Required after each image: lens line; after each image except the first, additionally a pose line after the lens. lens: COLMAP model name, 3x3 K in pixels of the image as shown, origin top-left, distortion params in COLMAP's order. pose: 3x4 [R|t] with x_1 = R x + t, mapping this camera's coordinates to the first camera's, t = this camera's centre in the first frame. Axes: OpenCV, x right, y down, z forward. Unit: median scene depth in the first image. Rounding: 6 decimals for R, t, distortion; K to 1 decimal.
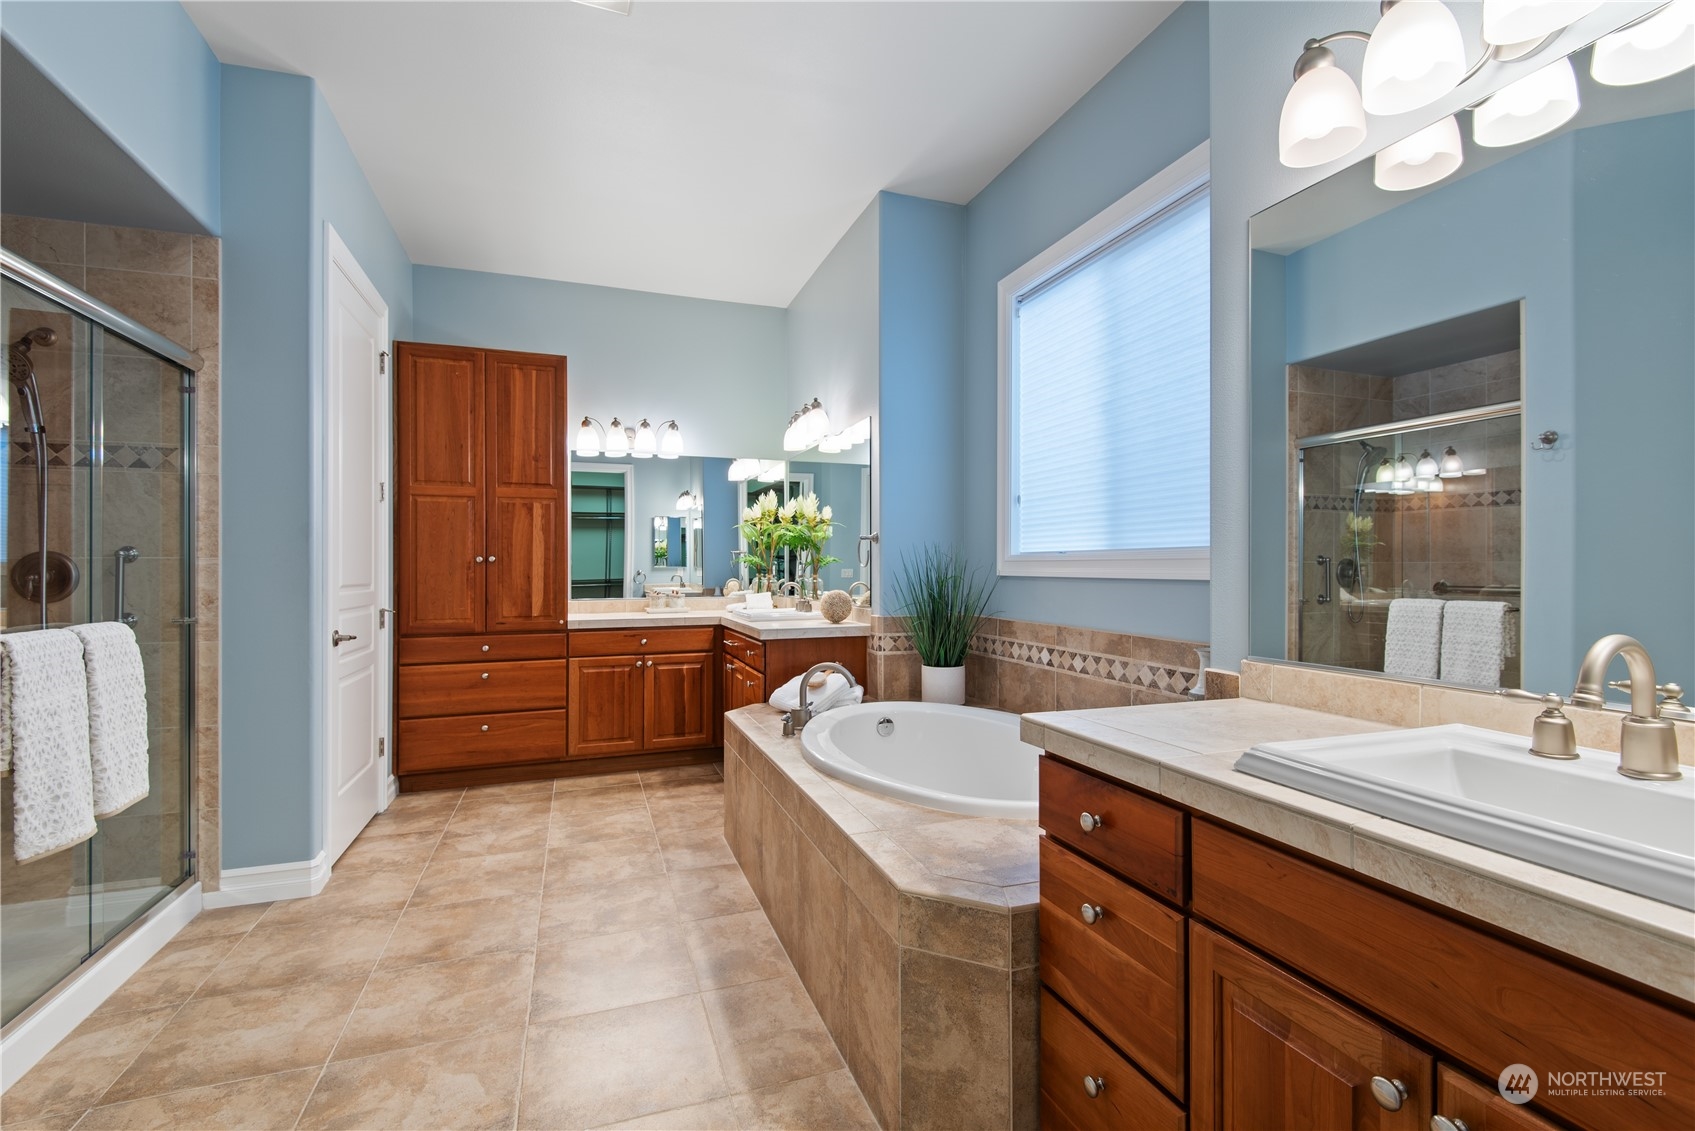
lens RADIAL K [[768.3, 0, 849.8], [0, 768.3, 566.7], [0, 0, 1]] dist [0.015145, -0.002862]
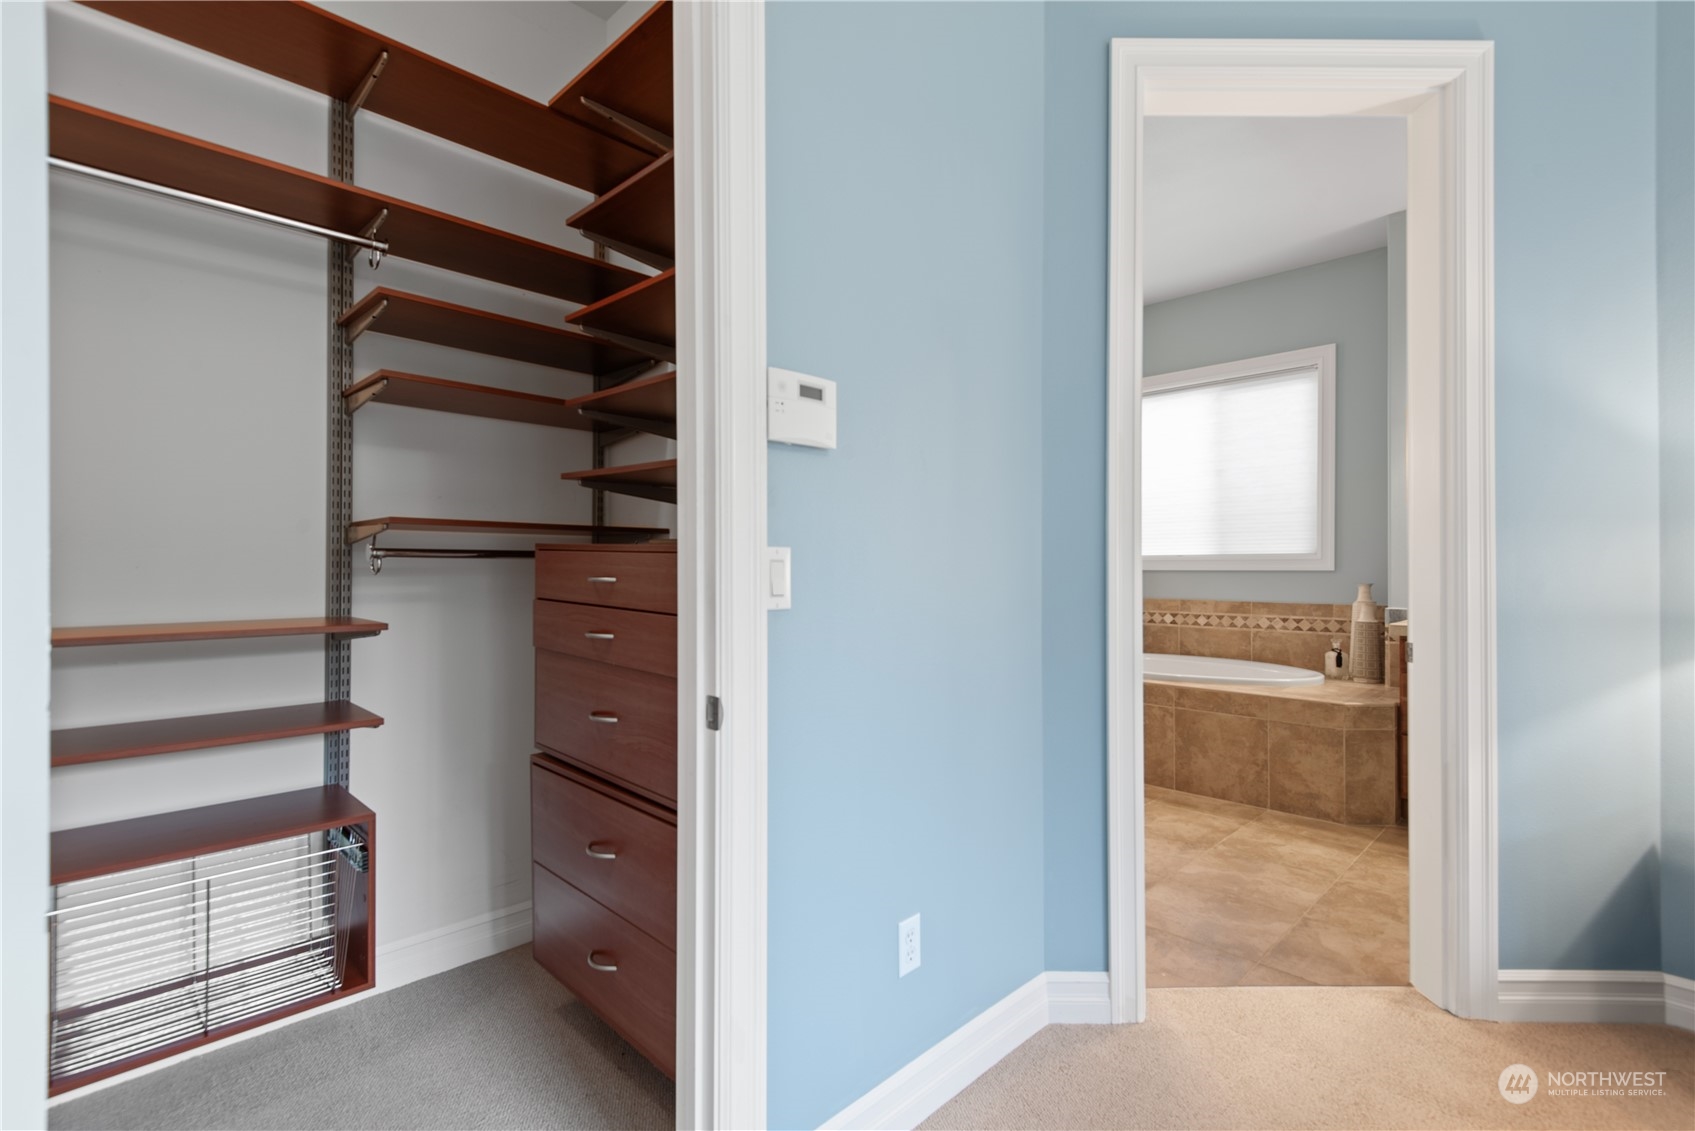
lens RADIAL K [[768.3, 0, 850.3], [0, 768.3, 563.9], [0, 0, 1]] dist [0.015145, -0.002862]
pose [[0.904423, 0.002120, 0.426631, -1.250946], [0.000095, 0.999987, -0.005171, 0.008000], [-0.426636, 0.004718, 0.904411, -0.248872]]
